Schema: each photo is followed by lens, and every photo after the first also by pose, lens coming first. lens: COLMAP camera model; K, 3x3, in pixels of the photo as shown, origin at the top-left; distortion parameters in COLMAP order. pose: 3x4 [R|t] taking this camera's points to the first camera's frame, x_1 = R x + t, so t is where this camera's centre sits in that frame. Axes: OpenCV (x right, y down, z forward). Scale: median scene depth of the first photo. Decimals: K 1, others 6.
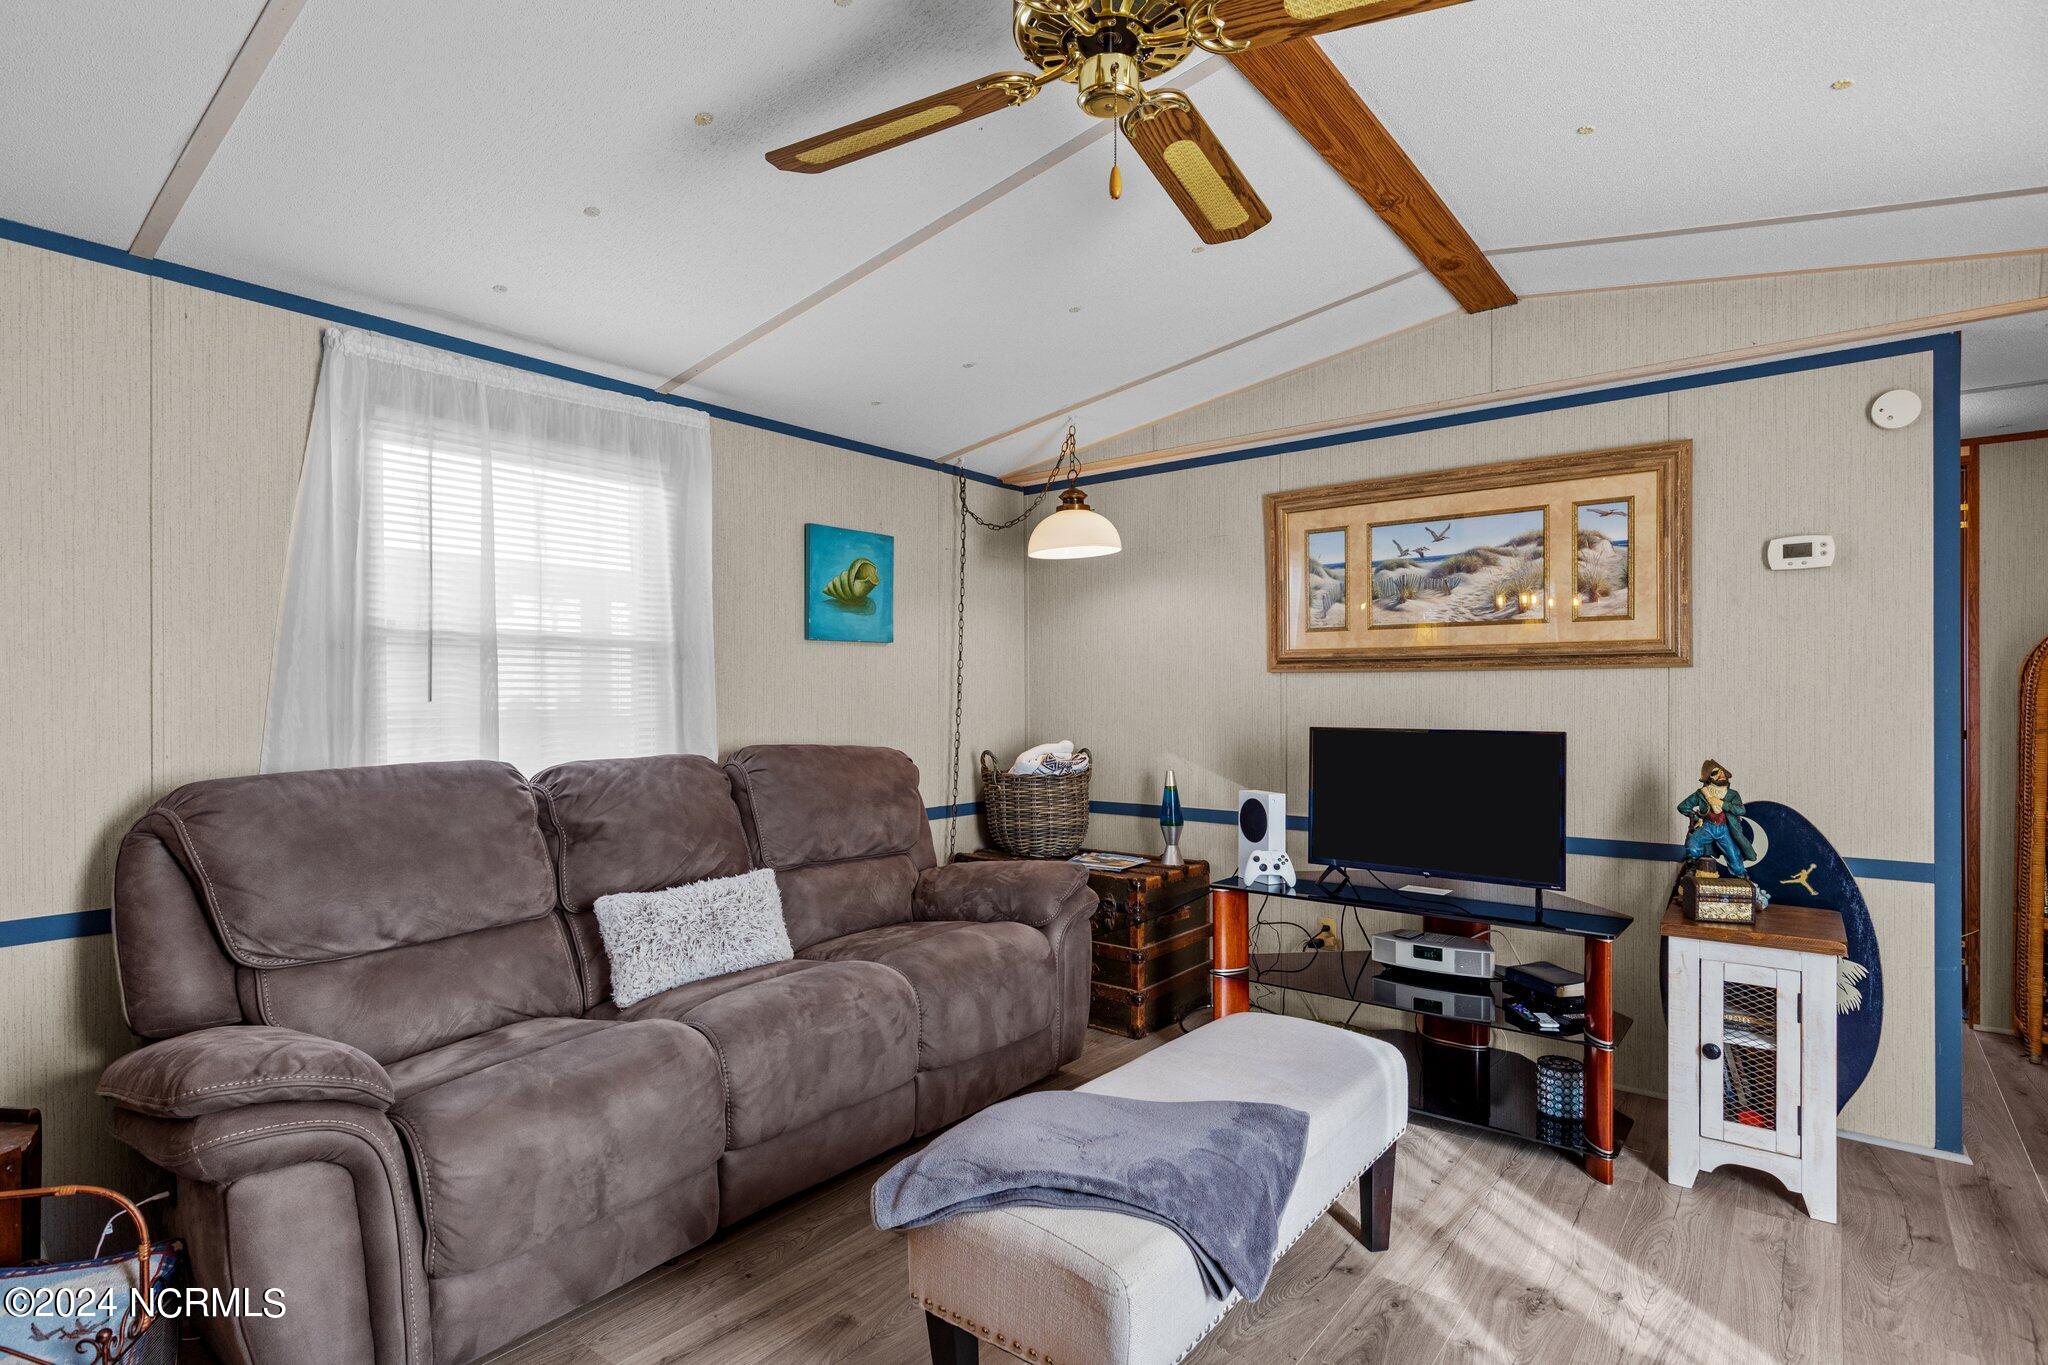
lens RADIAL K [[1013.3, 0, 1030.3], [0, 1013.3, 698.5], [0, 0, 1]] dist [0.000479, 0.001236]
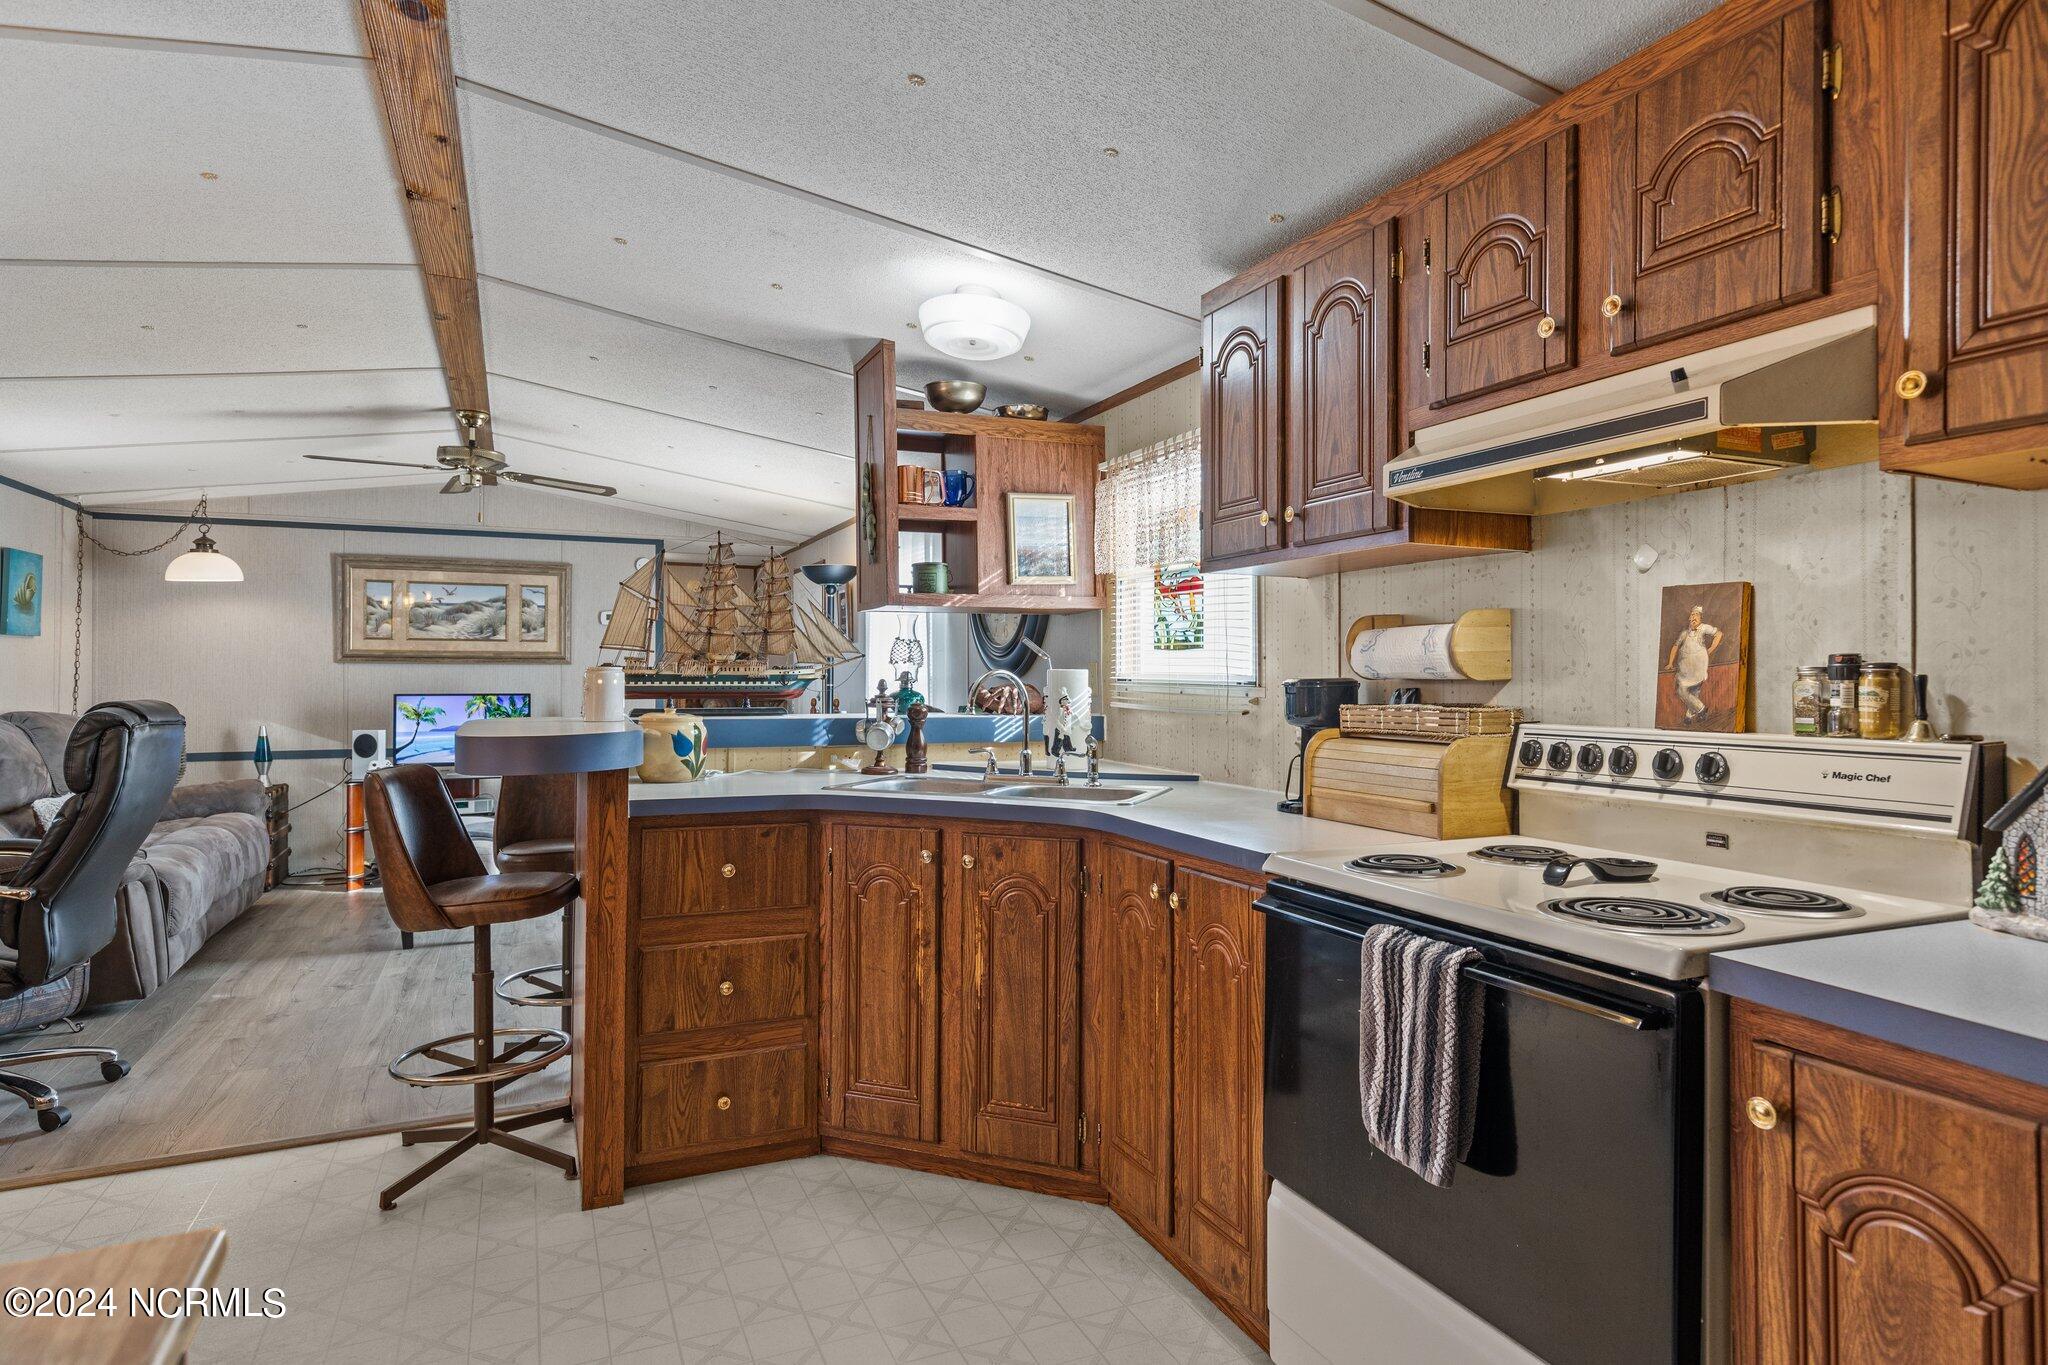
lens RADIAL K [[1119.8, 0, 1037.3], [0, 1119.8, 667.4], [0, 0, 1]] dist [0.009743, -0.003922]
pose [[0.444602, 0.007524, 0.895697, -1.008190], [-0.001531, 0.999970, -0.007640, -0.006778], [-0.895727, 0.002026, 0.444600, -0.933002]]
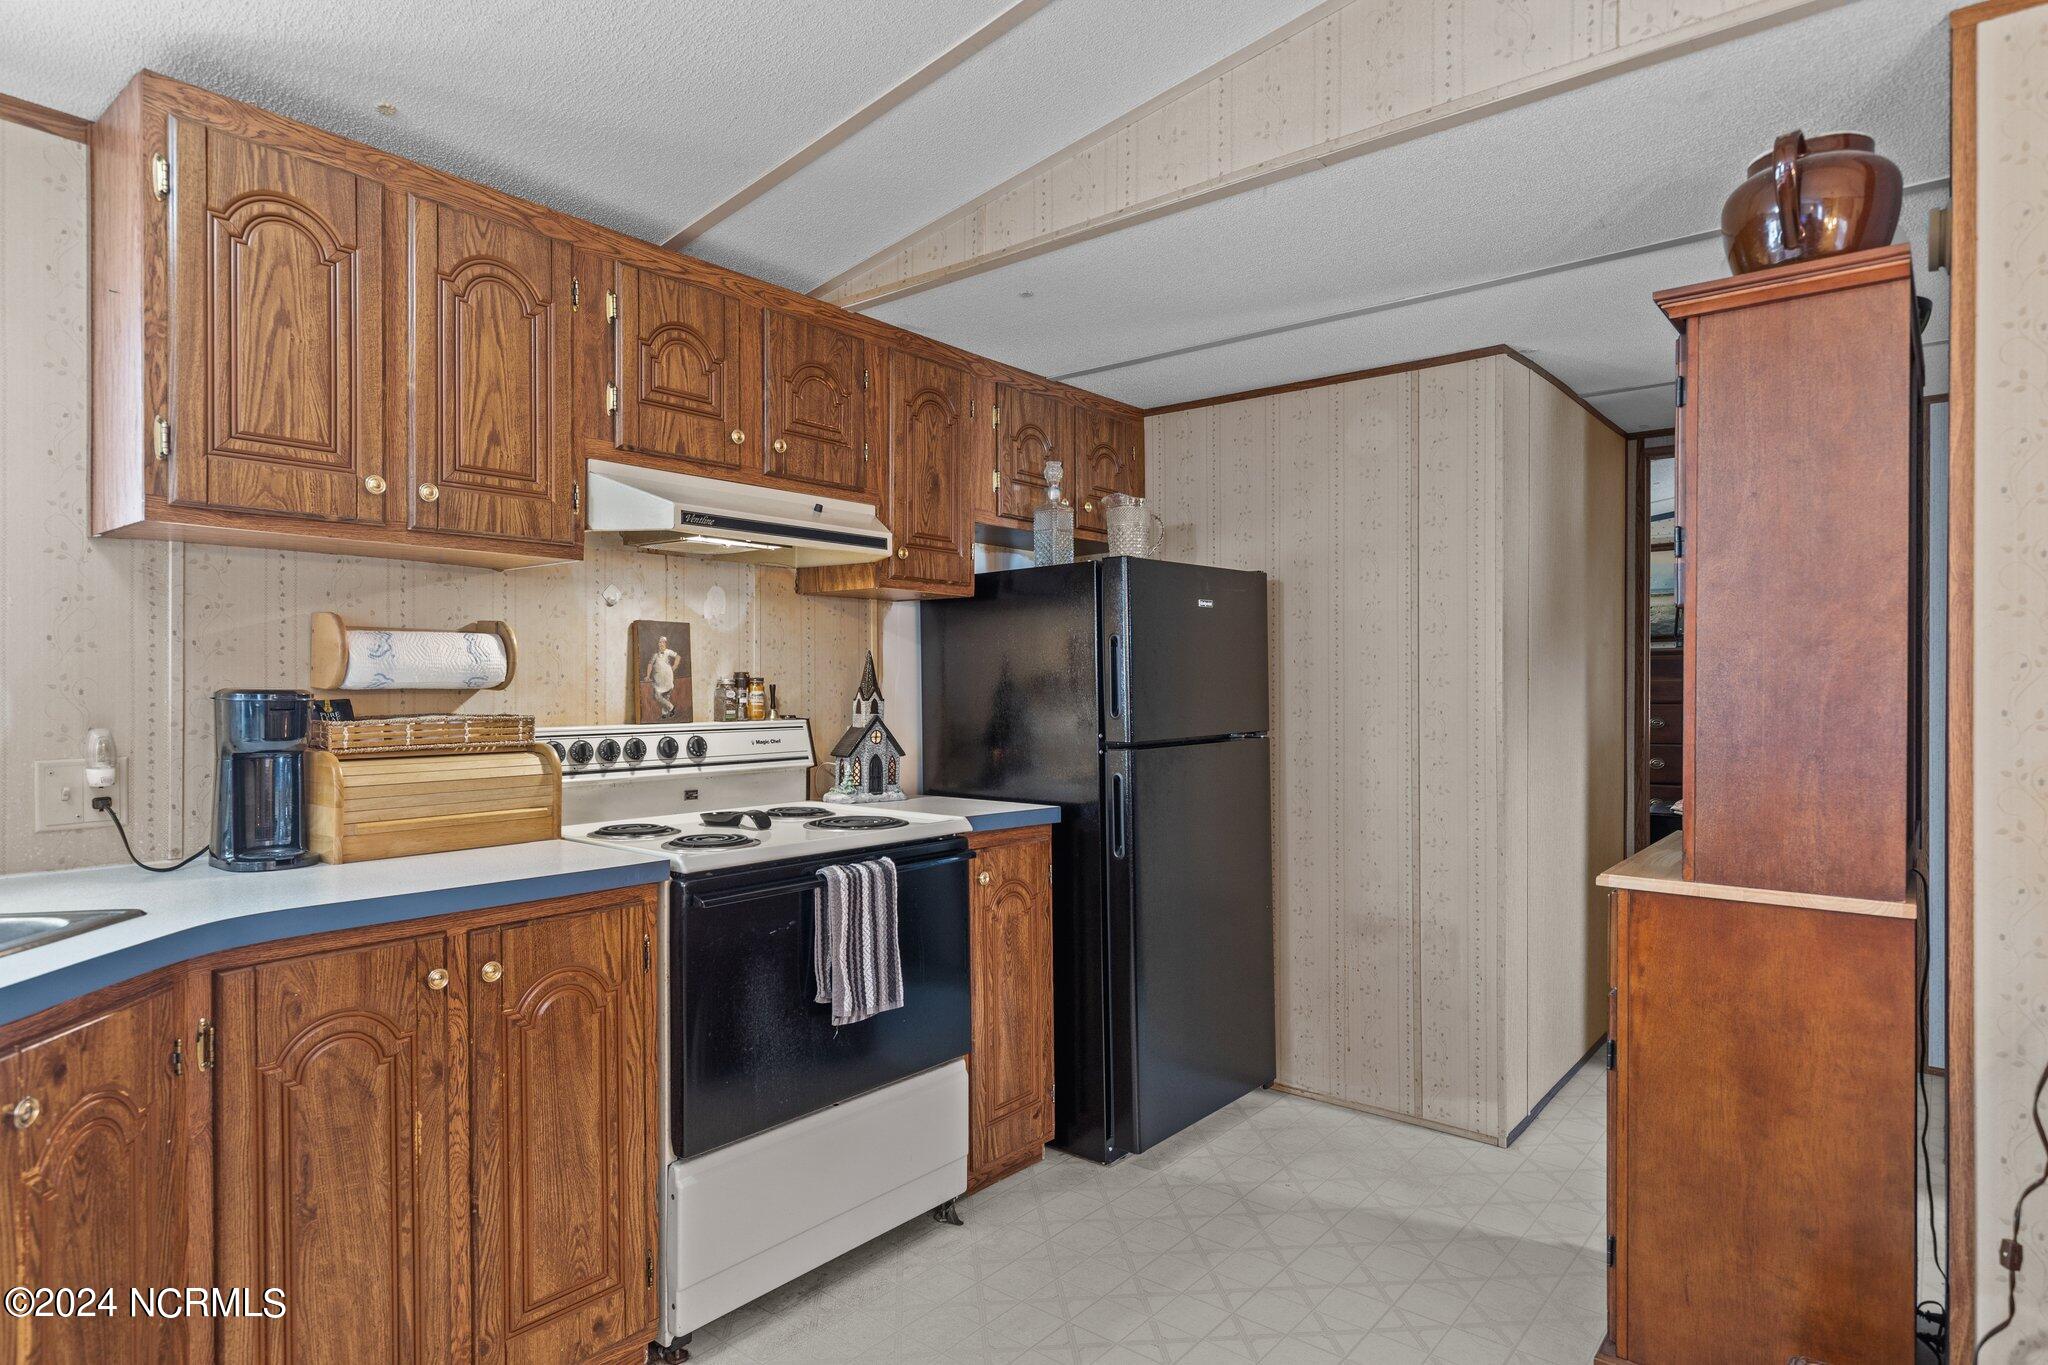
lens RADIAL K [[1119.8, 0, 1032.9], [0, 1119.8, 683.2], [0, 0, 1]] dist [0.009743, -0.003922]
pose [[-0.999955, -0.003848, 0.008717, -0.633657], [-0.003840, 0.999992, 0.000966, -0.010442], [-0.008721, 0.000933, -0.999962, -0.185598]]
